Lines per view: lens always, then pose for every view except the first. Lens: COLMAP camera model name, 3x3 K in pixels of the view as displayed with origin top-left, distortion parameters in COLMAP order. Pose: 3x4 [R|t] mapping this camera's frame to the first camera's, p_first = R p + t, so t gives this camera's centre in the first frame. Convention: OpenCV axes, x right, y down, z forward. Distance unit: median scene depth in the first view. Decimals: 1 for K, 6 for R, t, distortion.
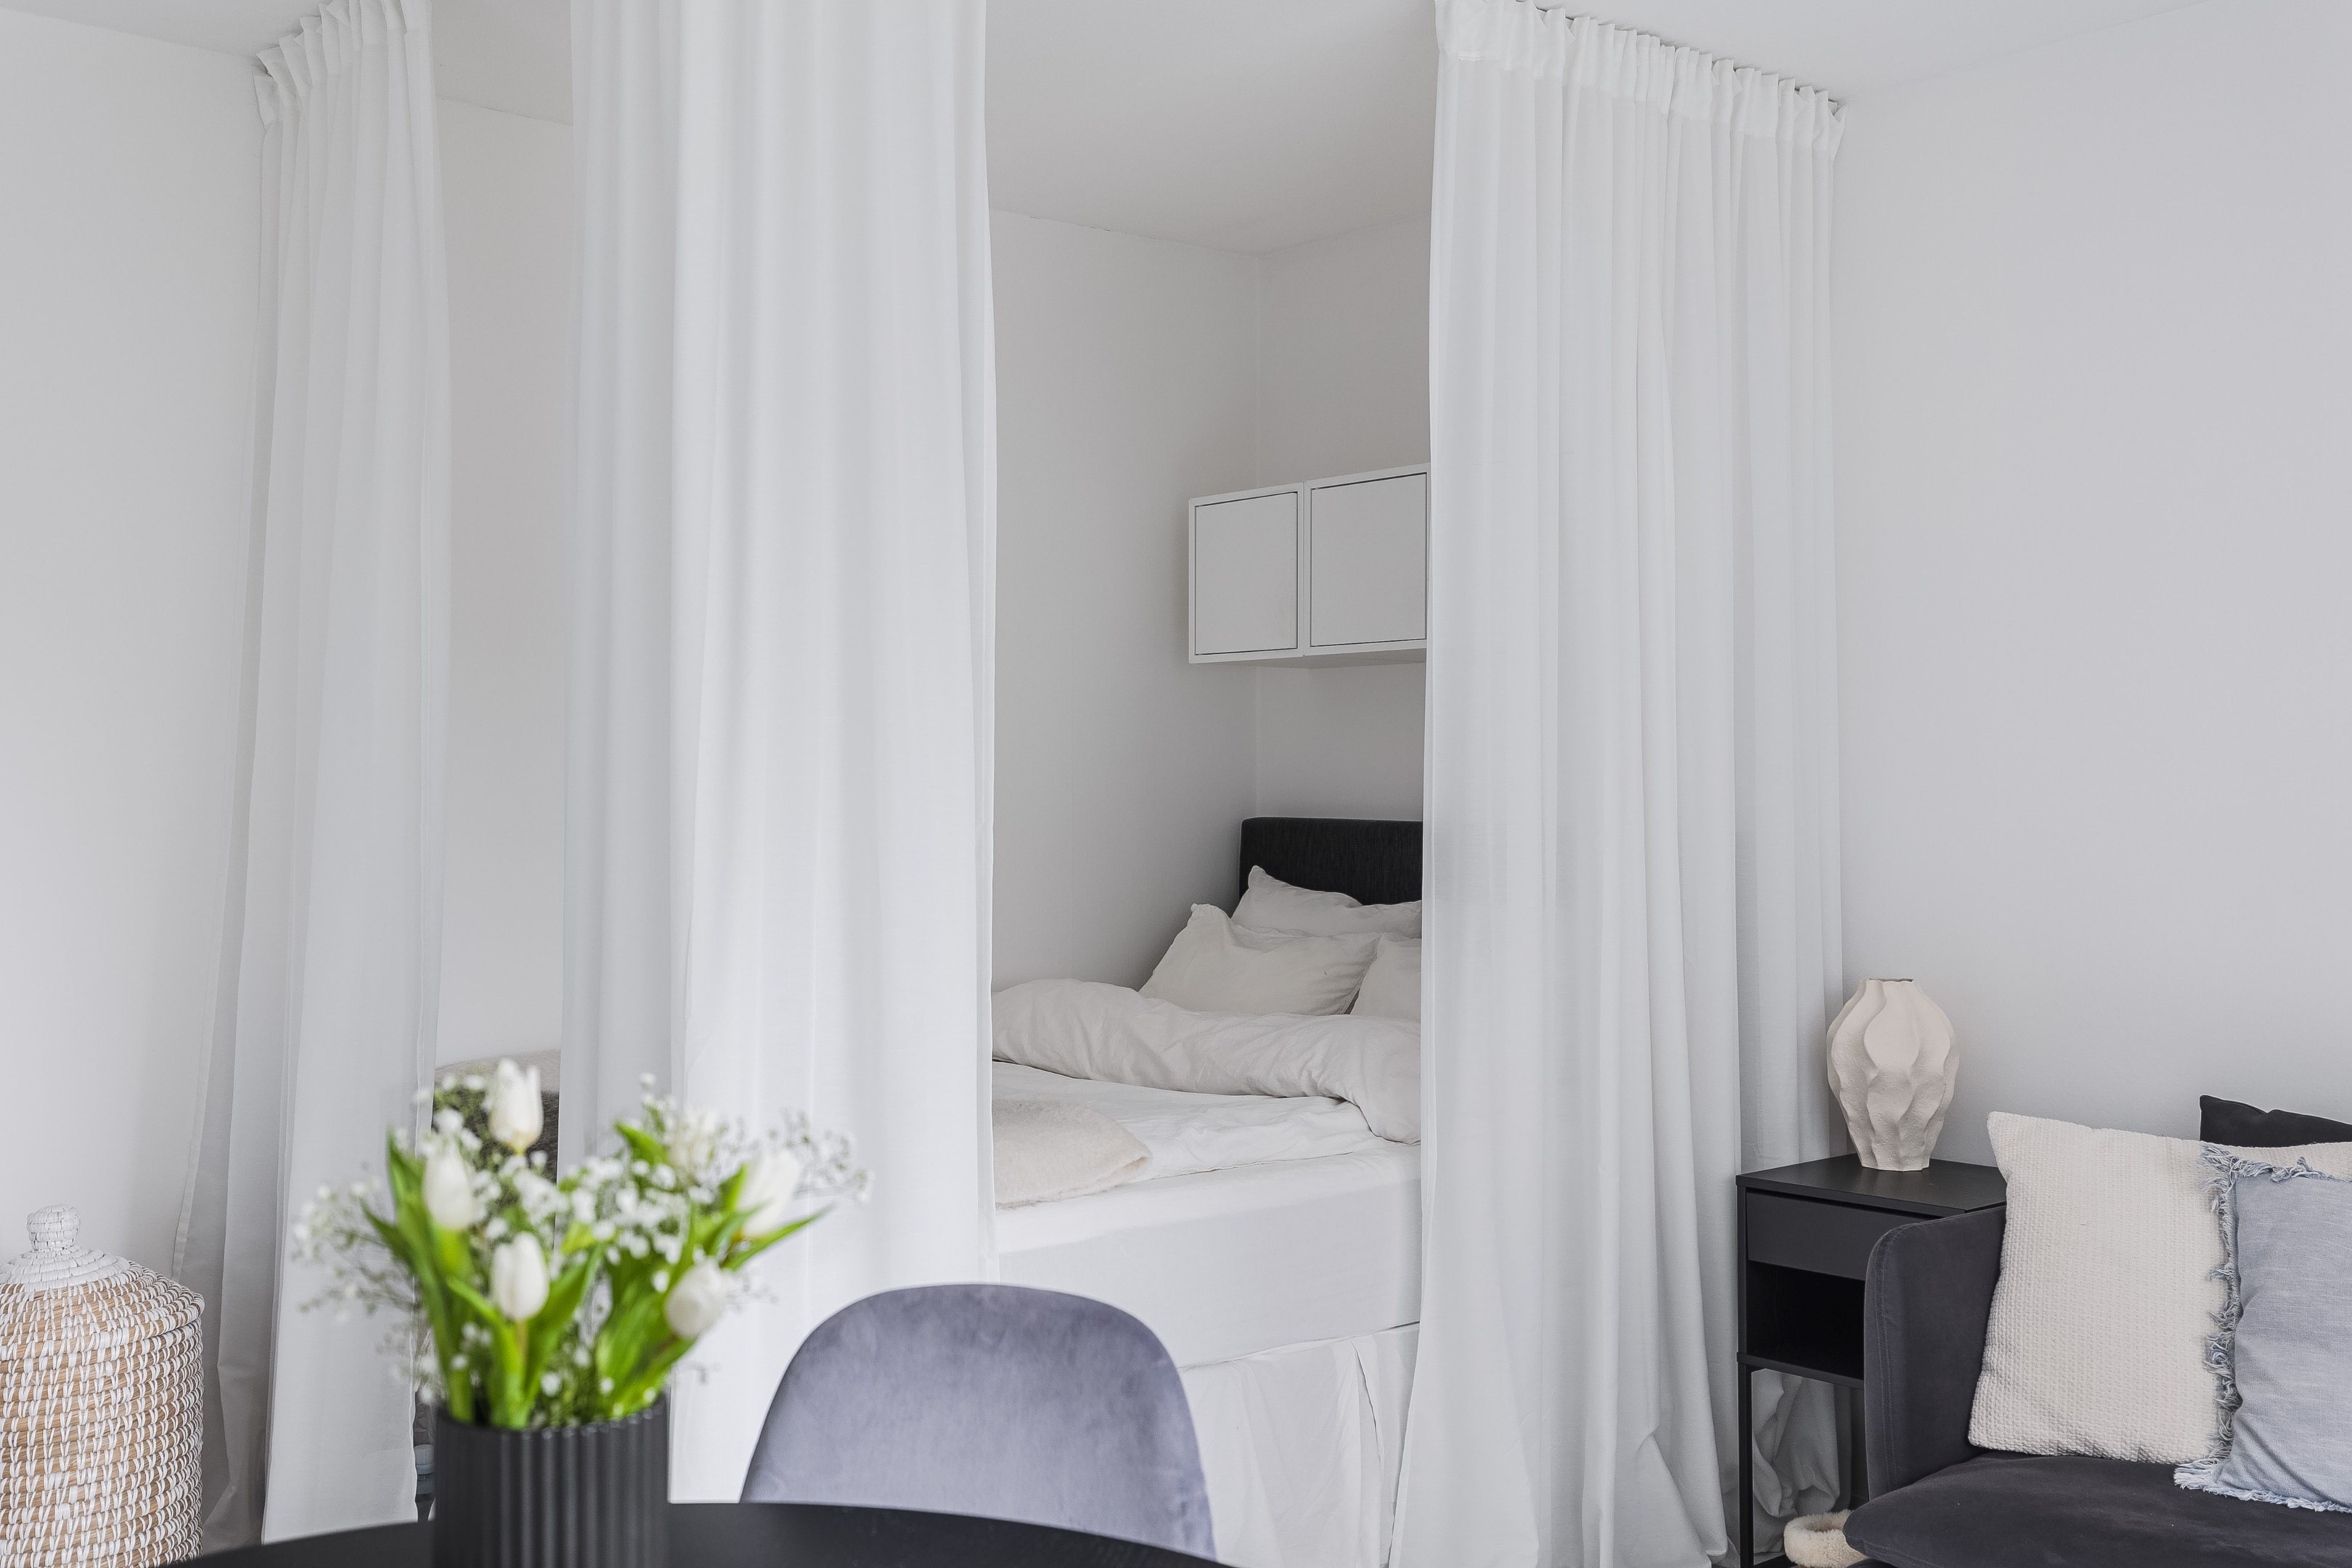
lens RADIAL K [[2258.5, 0, 1115.2], [0, 2258.5, 772.7], [0, 0, 1]] dist [0.001878, 0.000000]
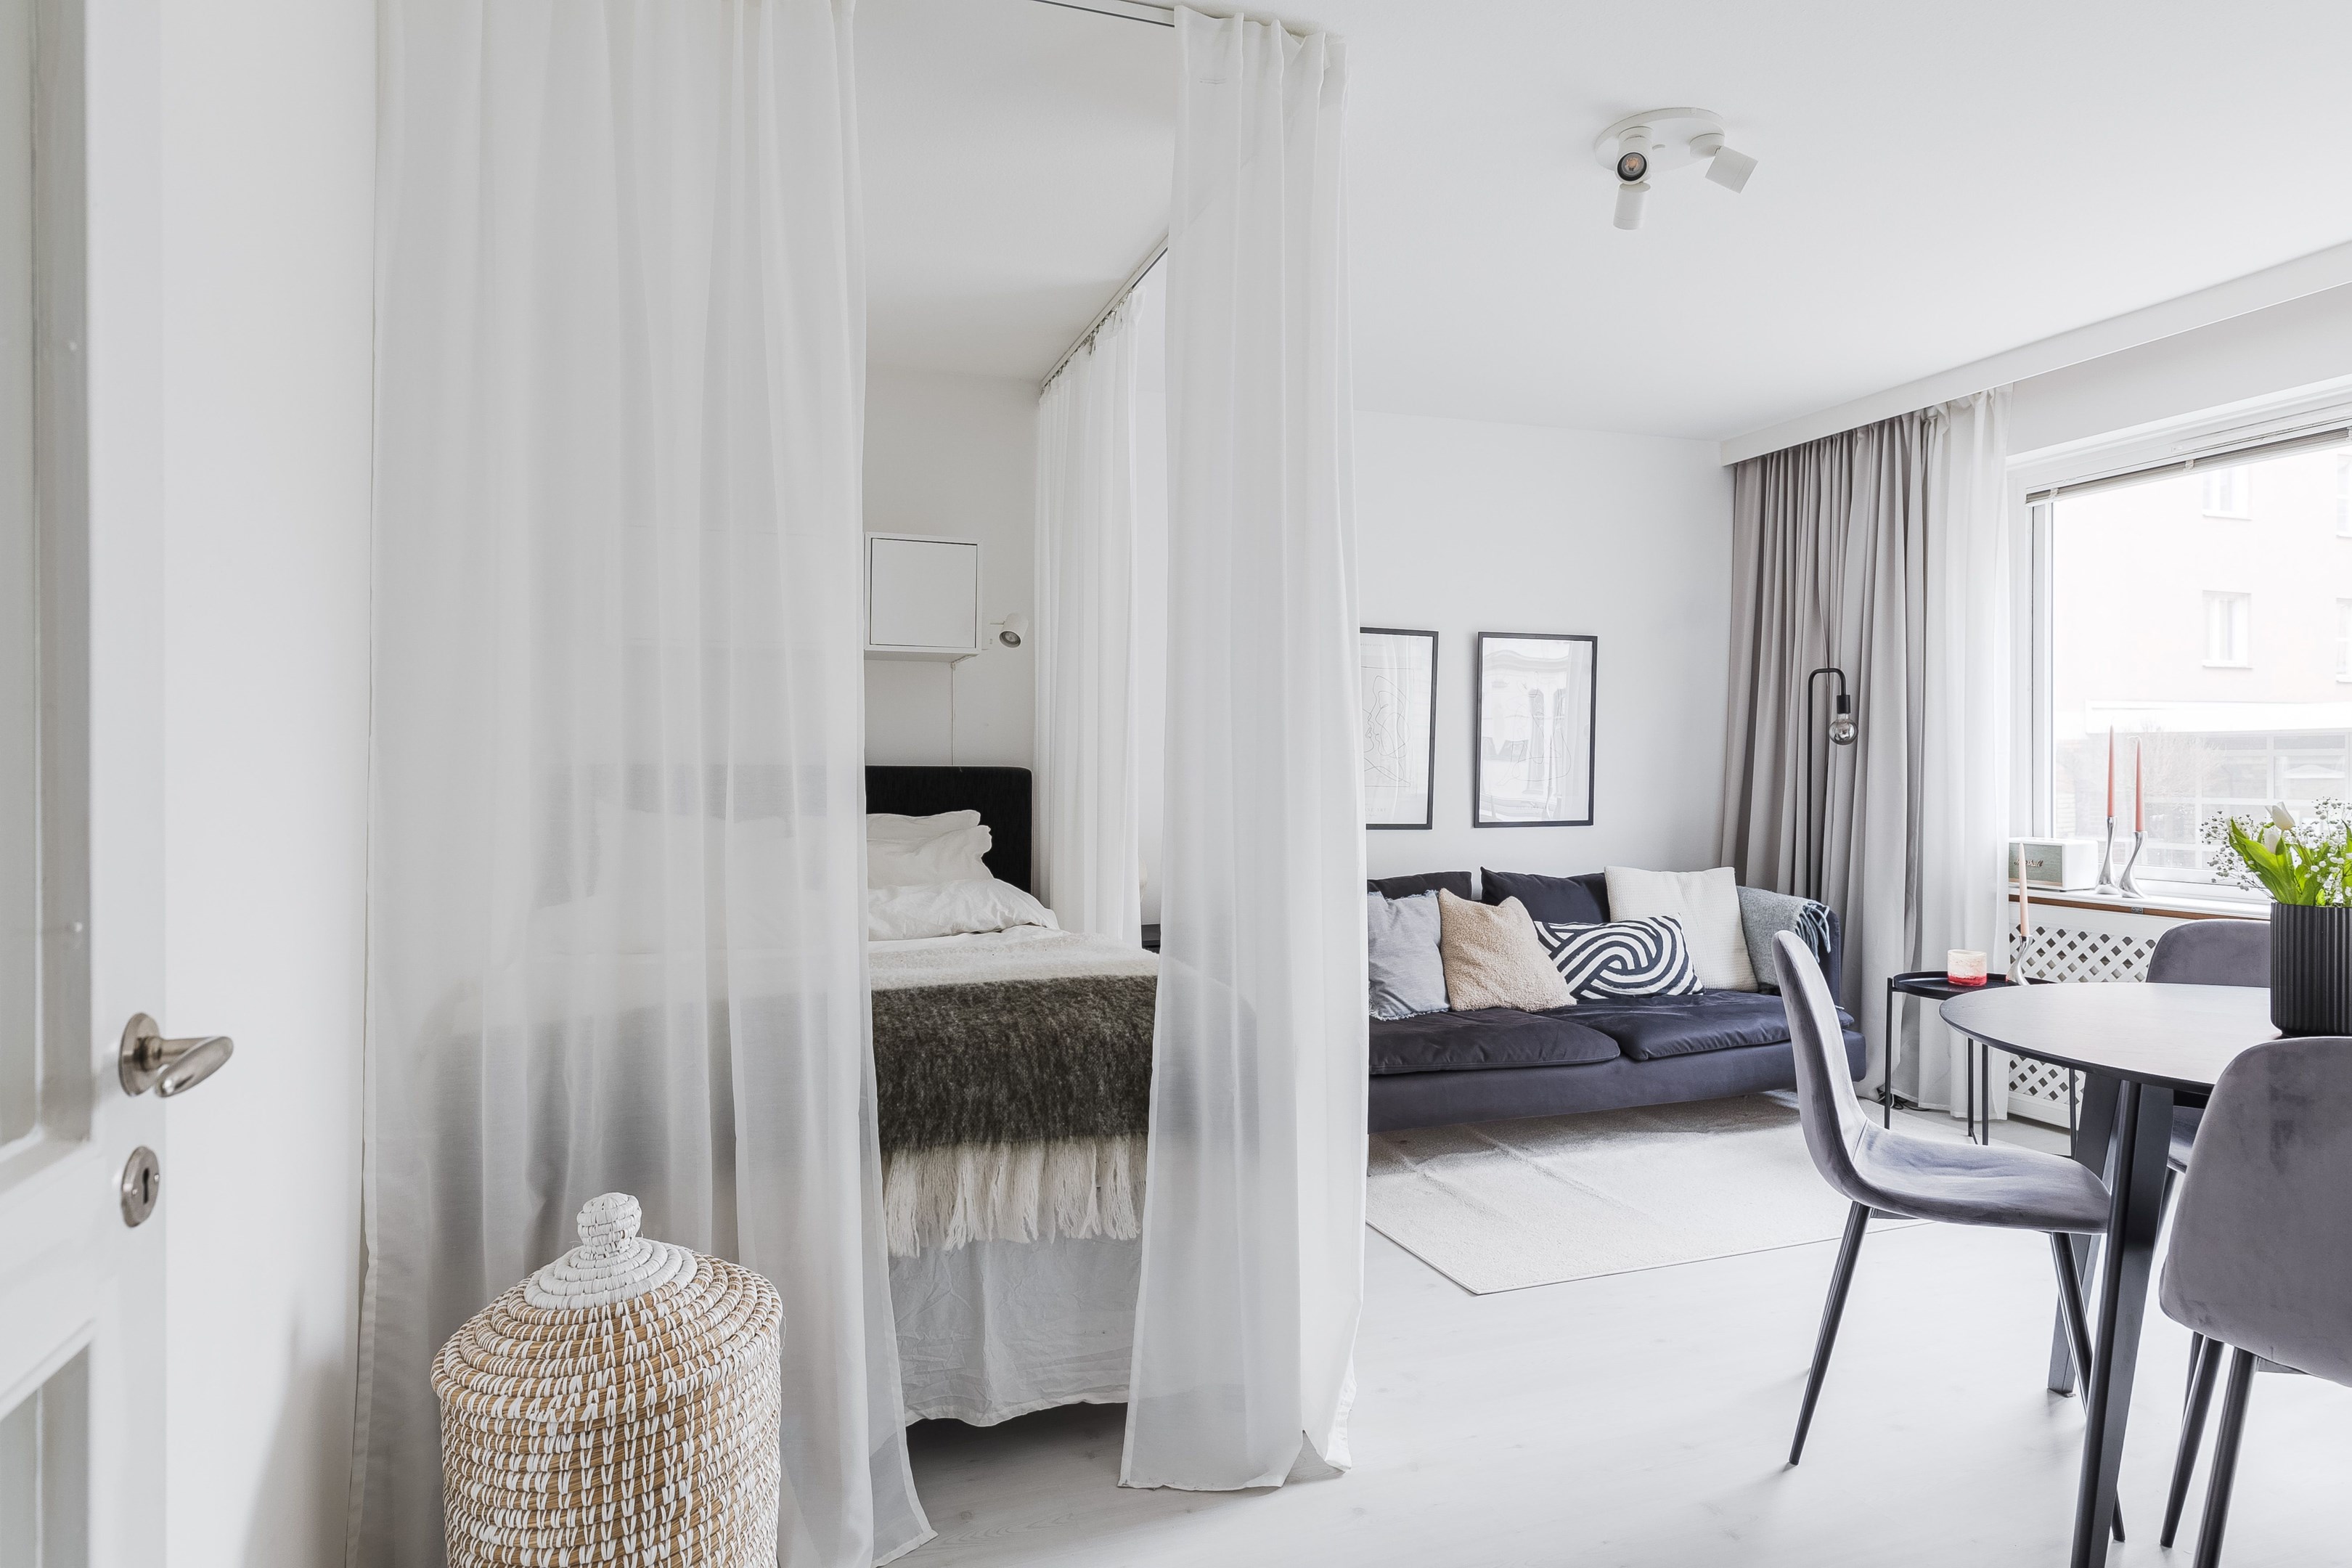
lens RADIAL K [[1348.9, 0, 1172.4], [0, 1348.9, 781.4], [0, 0, 1]] dist [-0.000744, 0.002340]
pose [[0.335023, -0.011401, 0.942141, -0.805203], [-0.003973, 0.999901, 0.013512, 0.026531], [-0.942202, -0.008270, 0.334944, 0.578534]]
